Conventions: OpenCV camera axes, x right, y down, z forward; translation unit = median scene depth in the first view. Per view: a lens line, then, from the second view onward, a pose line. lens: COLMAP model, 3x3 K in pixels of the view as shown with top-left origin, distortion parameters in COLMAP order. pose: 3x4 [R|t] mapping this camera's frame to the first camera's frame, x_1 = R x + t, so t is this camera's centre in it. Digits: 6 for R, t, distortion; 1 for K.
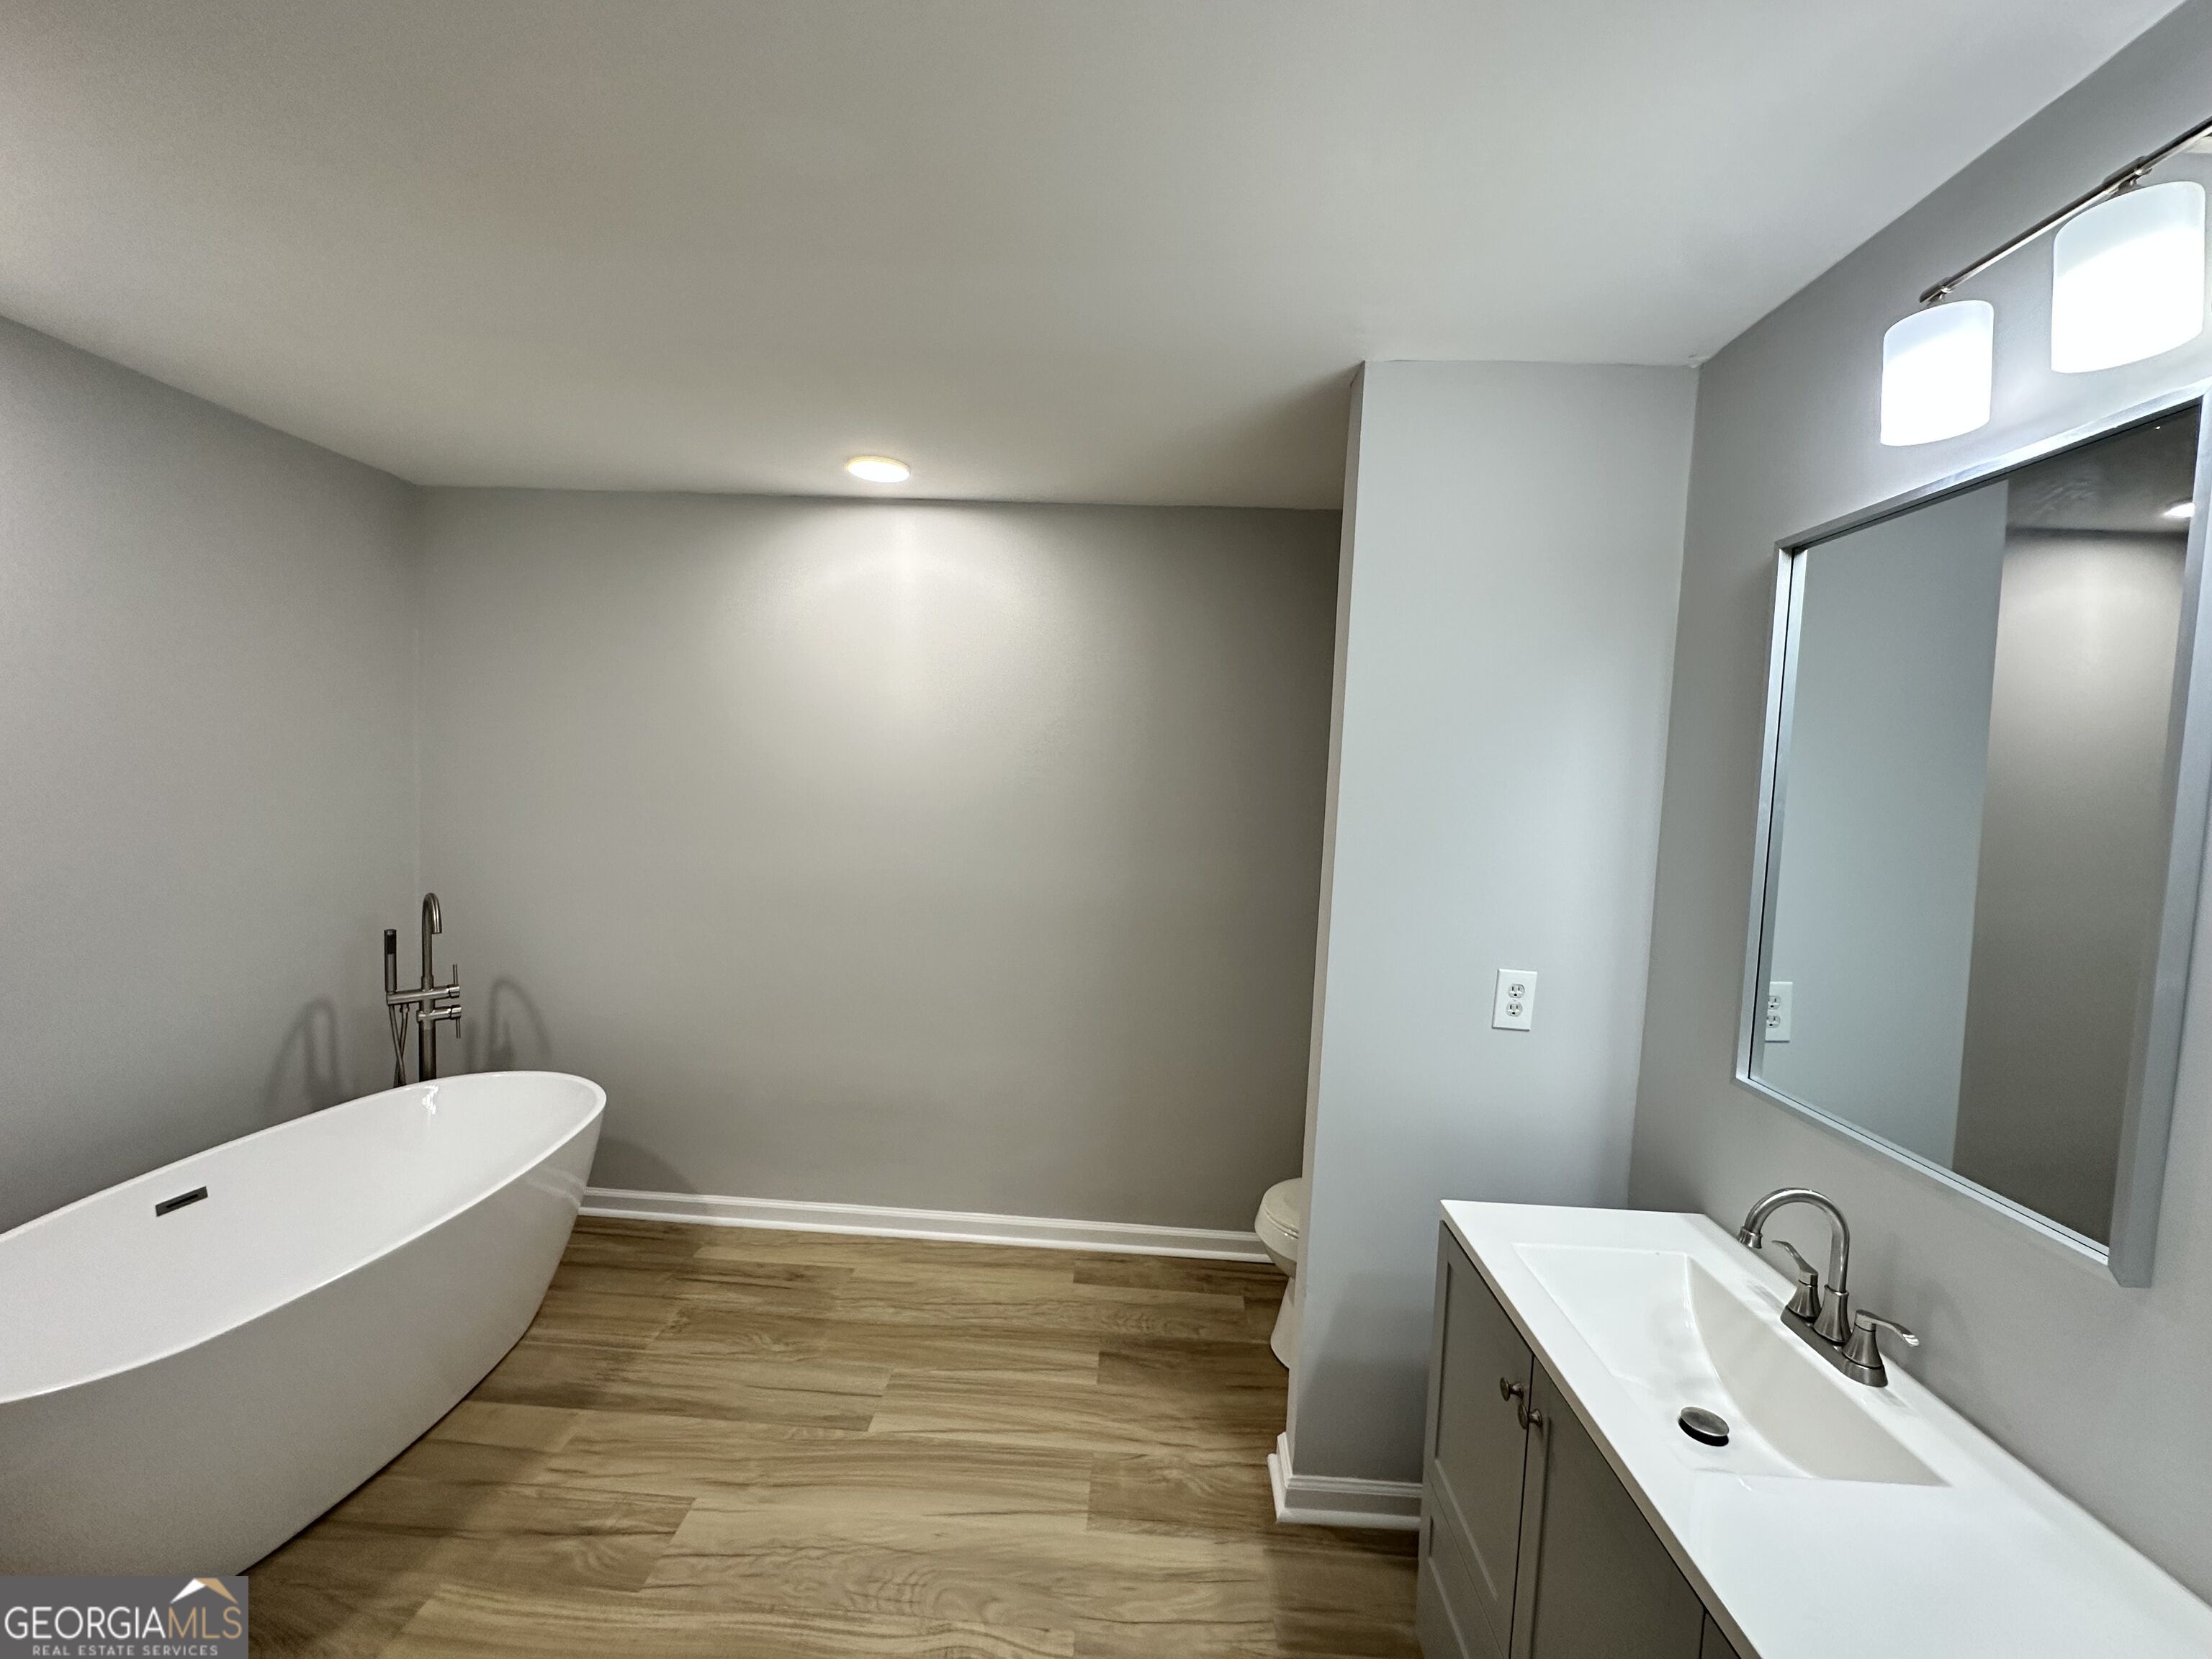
lens RADIAL K [[879.7, 0, 1104.9], [0, 879.7, 828.0], [0, 0, 1]] dist [-0.006354, -0.000232]
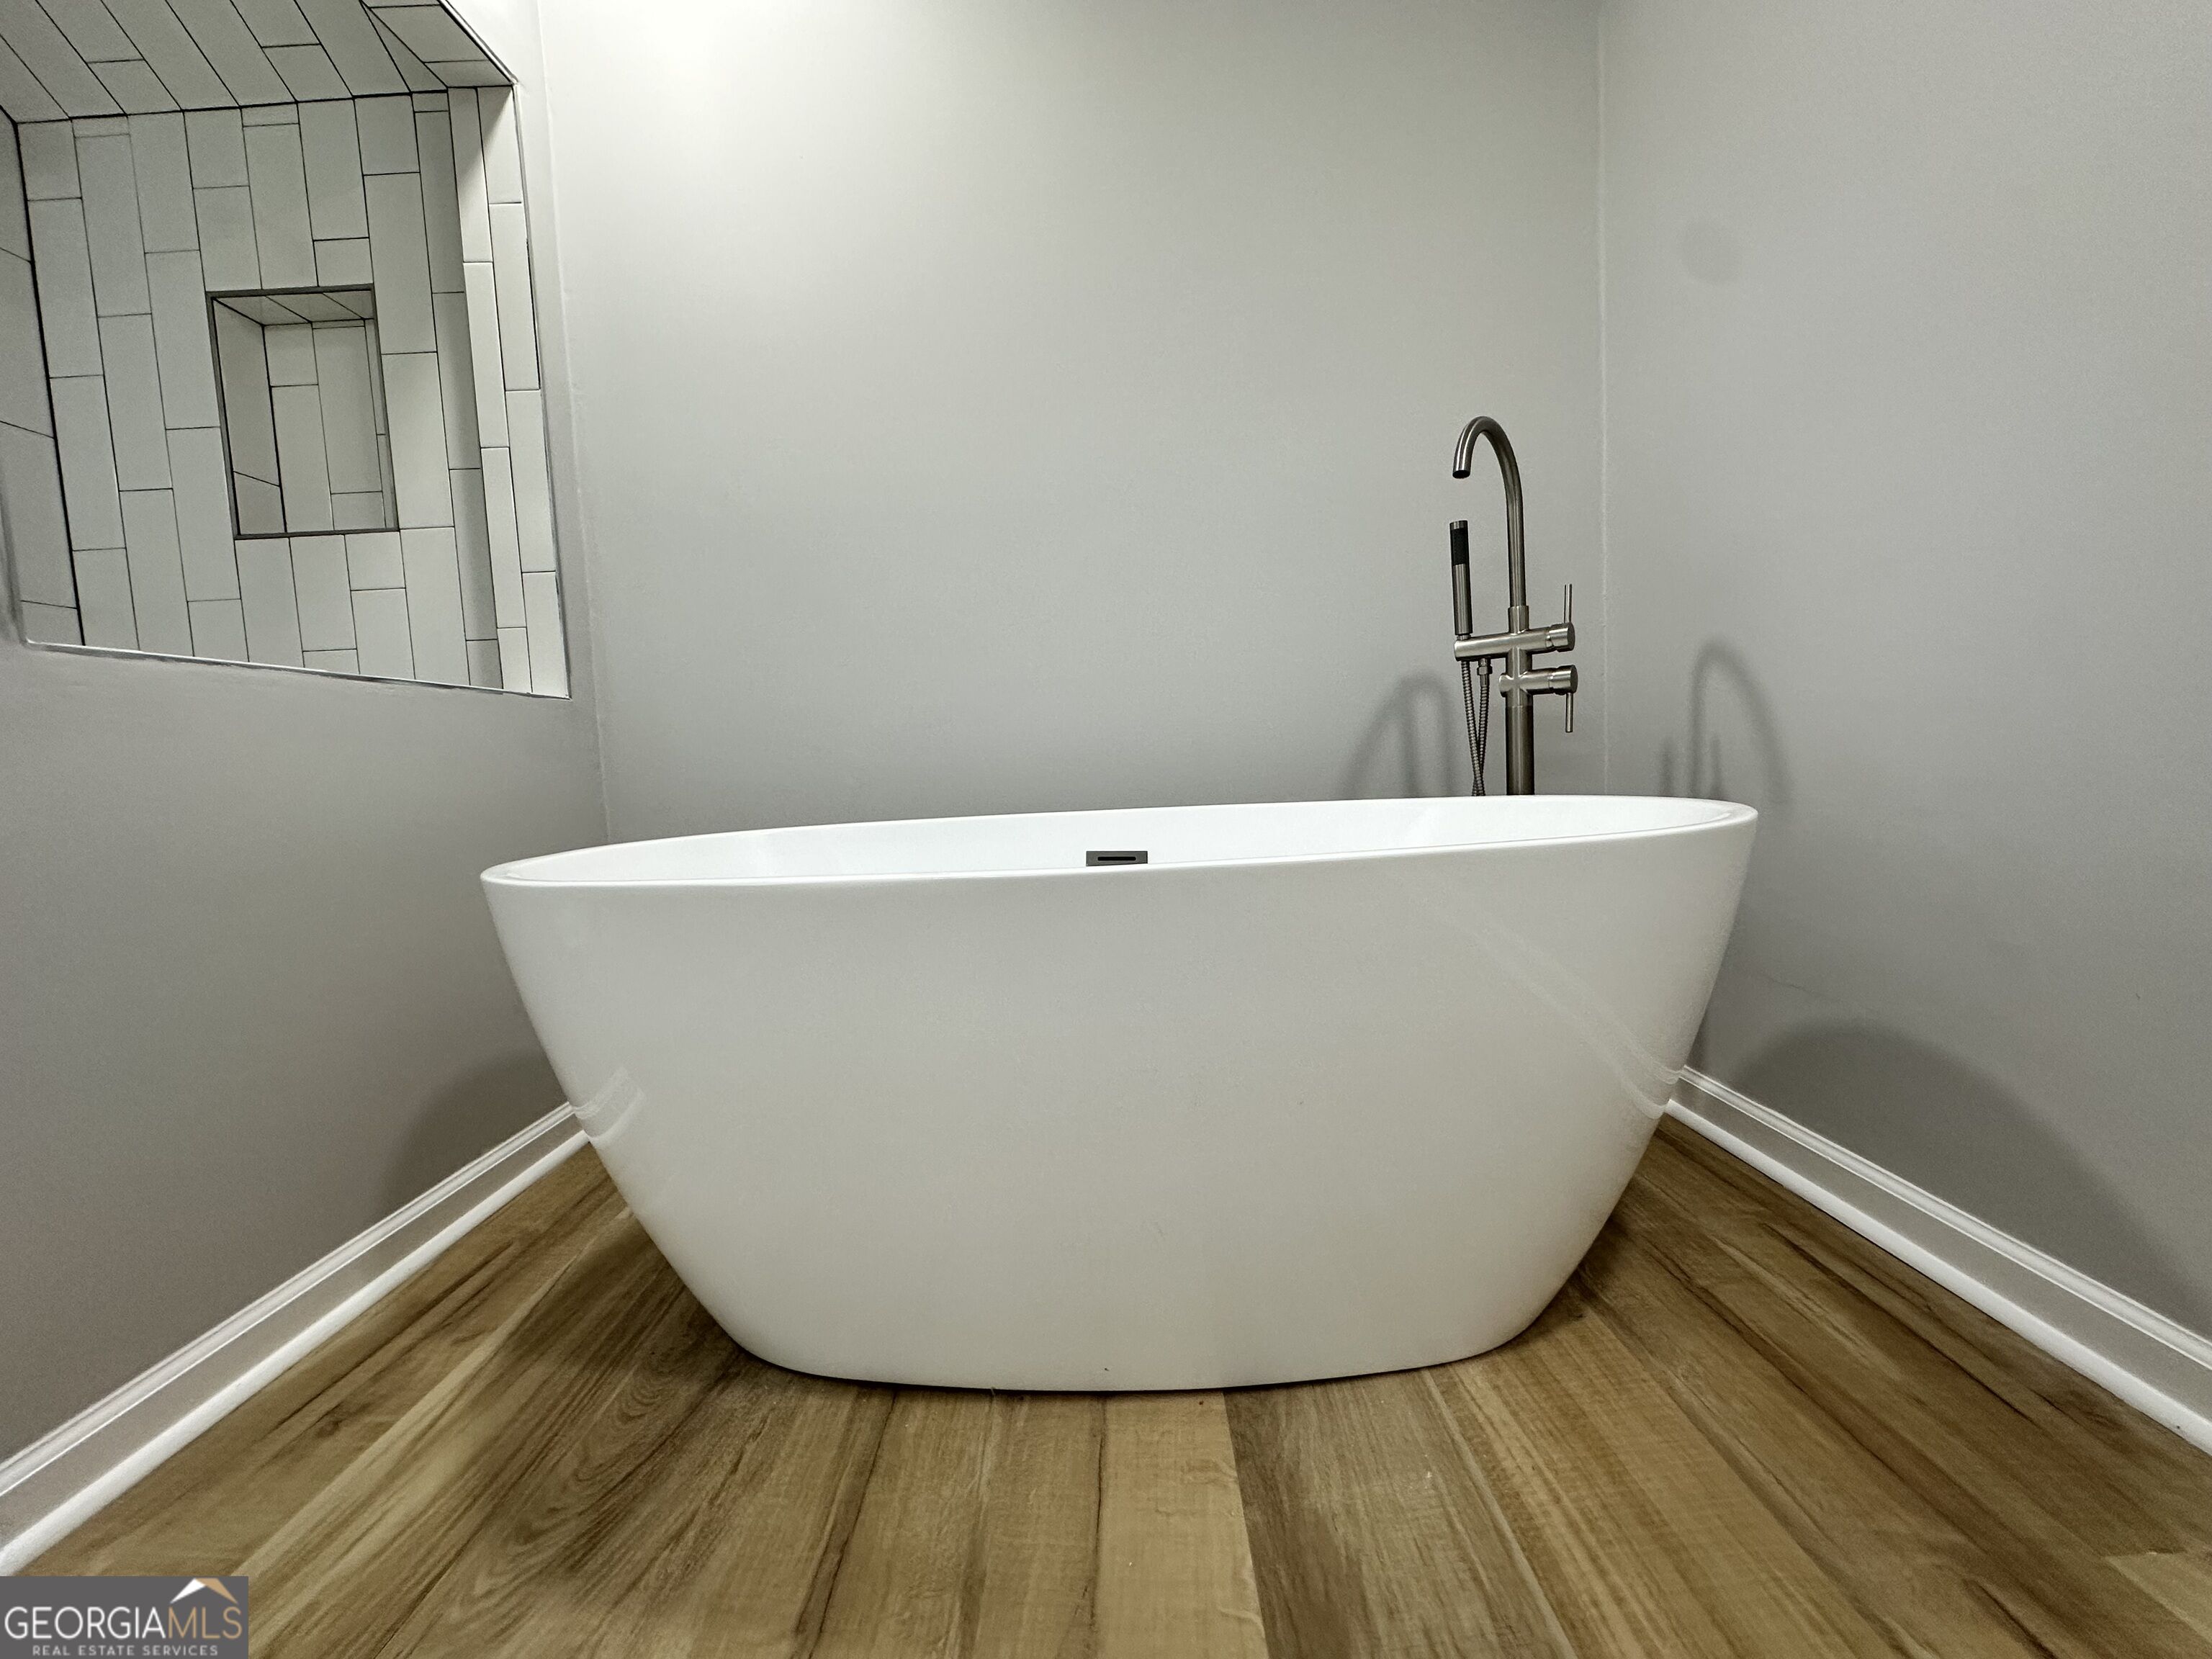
lens RADIAL K [[879.7, 0, 1106.5], [0, 879.7, 827.8], [0, 0, 1]] dist [-0.006354, -0.000232]
pose [[0.033223, 0.032306, -0.998926, -0.254709], [-0.012714, 0.999410, 0.031898, 0.295465], [0.999367, 0.011640, 0.033614, 0.751792]]
